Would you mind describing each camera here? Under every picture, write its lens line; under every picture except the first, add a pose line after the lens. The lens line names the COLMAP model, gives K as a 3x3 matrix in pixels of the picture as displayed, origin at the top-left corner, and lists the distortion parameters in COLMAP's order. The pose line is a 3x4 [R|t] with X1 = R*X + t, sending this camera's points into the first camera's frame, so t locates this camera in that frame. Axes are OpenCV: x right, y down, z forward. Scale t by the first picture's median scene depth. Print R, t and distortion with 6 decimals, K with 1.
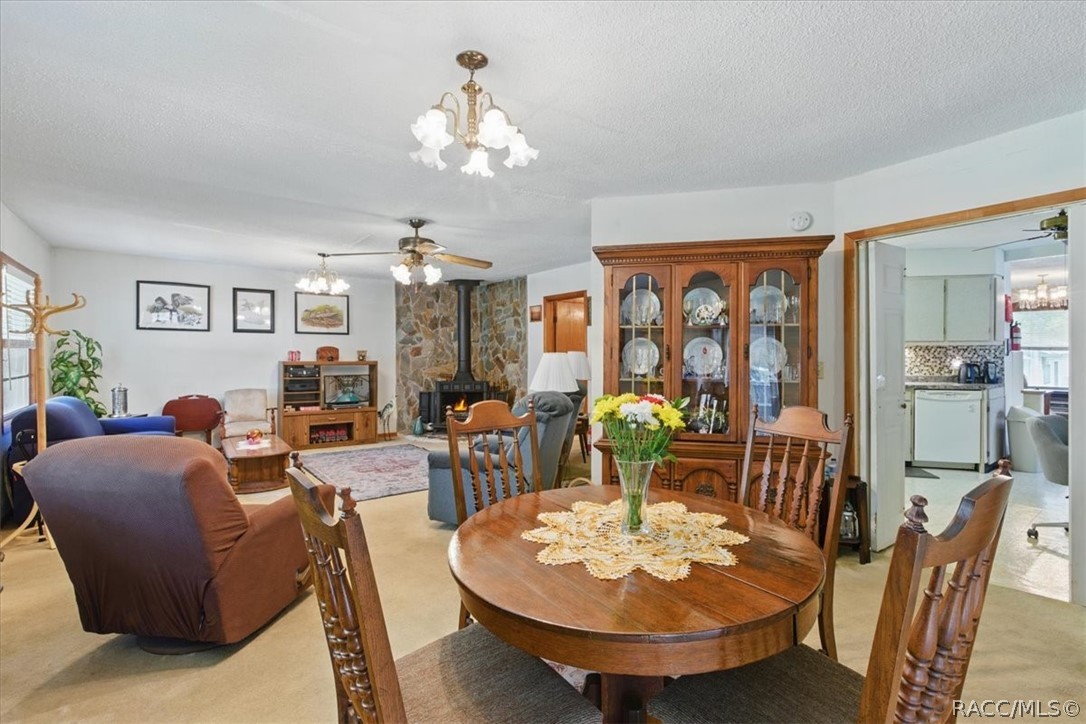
lens RADIAL K [[513.7, 0, 592.7], [0, 513.7, 358.2], [0, 0, 1]] dist [0.002138, 0.013240]
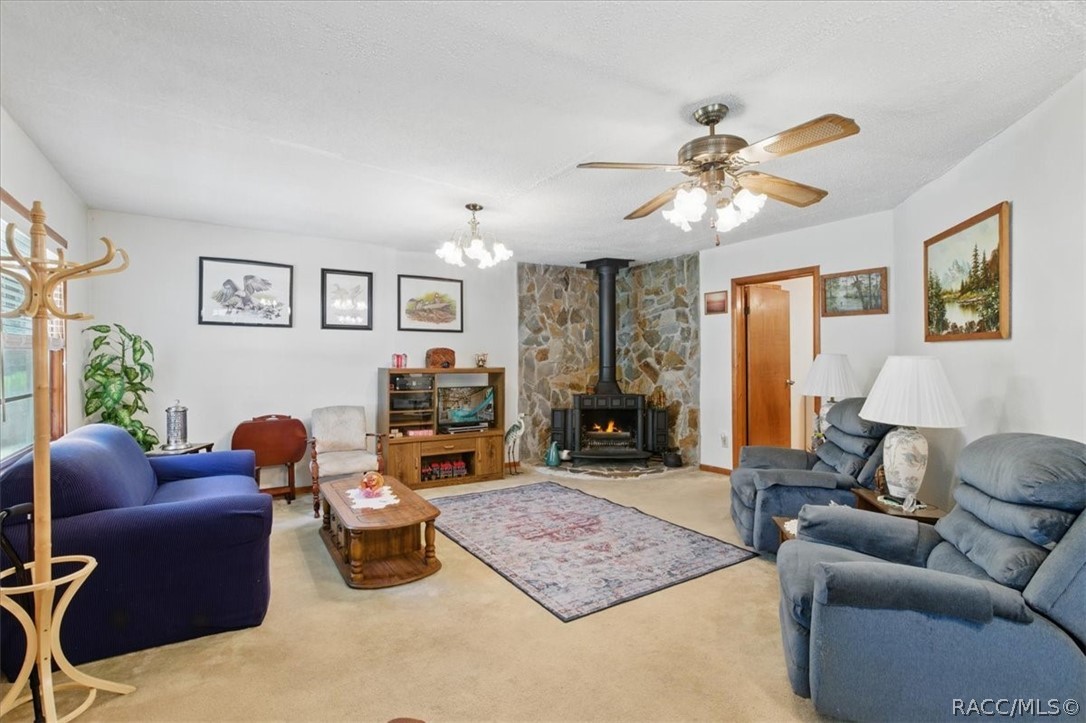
lens RADIAL K [[513.7, 0, 592.7], [0, 513.7, 357.7], [0, 0, 1]] dist [0.002138, 0.013240]
pose [[0.998728, -0.000532, -0.050411, -0.258690], [0.000077, 0.999959, -0.009029, -0.002223], [0.050414, 0.009013, 0.998688, 0.271418]]
